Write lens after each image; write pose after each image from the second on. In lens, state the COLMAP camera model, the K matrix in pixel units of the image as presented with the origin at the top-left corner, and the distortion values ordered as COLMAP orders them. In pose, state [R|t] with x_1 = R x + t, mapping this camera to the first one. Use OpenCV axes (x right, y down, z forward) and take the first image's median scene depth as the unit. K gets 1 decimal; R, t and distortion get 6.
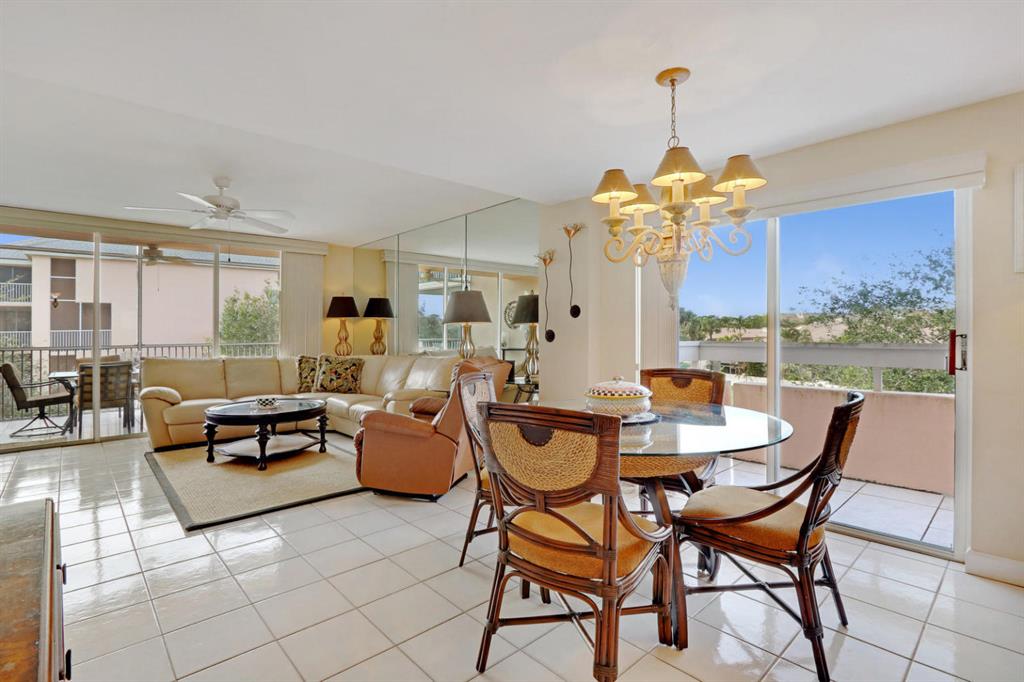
lens RADIAL K [[493.2, 0, 489.8], [0, 493.2, 324.7], [0, 0, 1]] dist [0.002011, 0.000831]
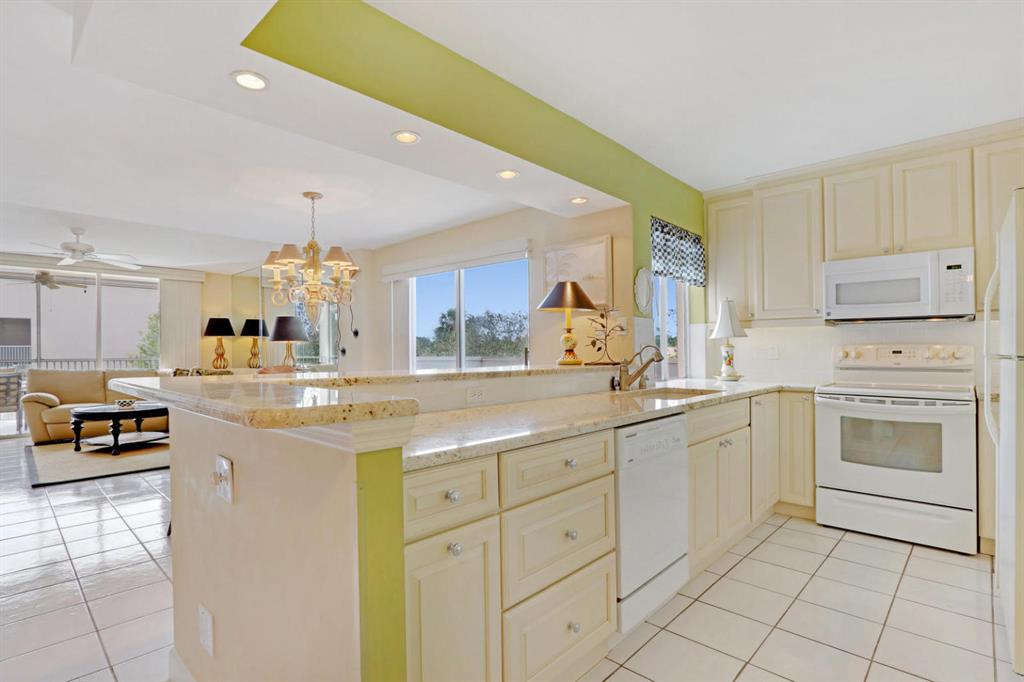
lens RADIAL K [[493.2, 0, 481.3], [0, 493.2, 352.3], [0, 0, 1]] dist [0.002011, 0.000831]
pose [[0.997395, 0.003014, 0.072064, 0.275433], [-0.004458, 0.999792, 0.019880, -0.002300], [-0.071989, -0.020150, 0.997202, -0.242435]]
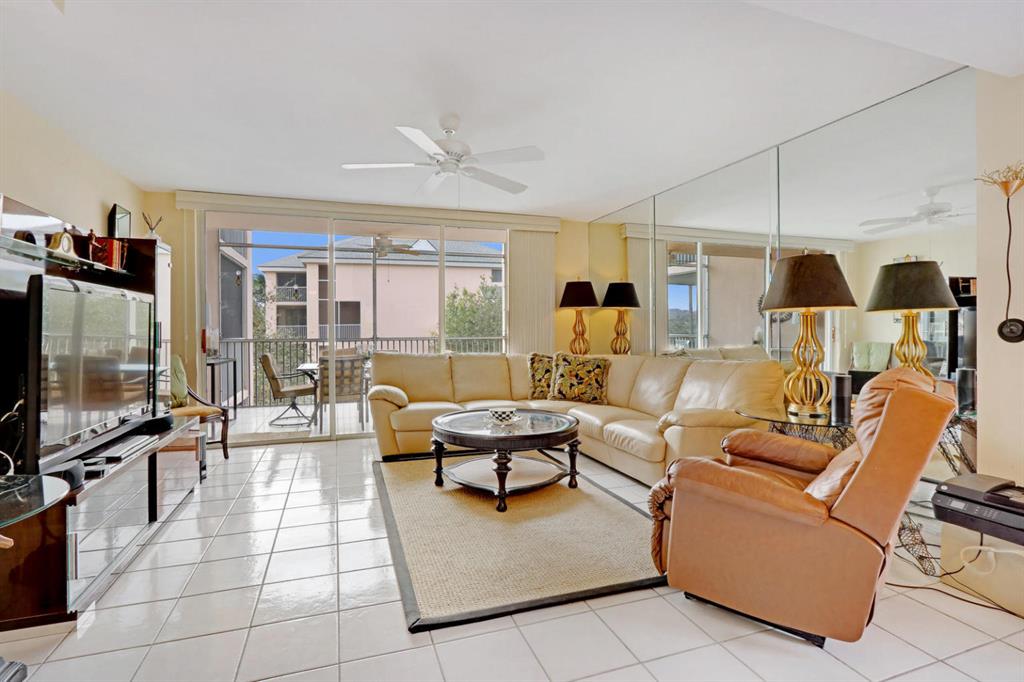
lens RADIAL K [[493.2, 0, 490.0], [0, 493.2, 327.3], [0, 0, 1]] dist [0.002011, 0.000831]
pose [[0.920103, 0.002827, -0.391666, -0.132680], [0.002780, 0.999902, 0.013750, 0.008034], [0.391666, -0.013740, 0.920005, 0.224642]]
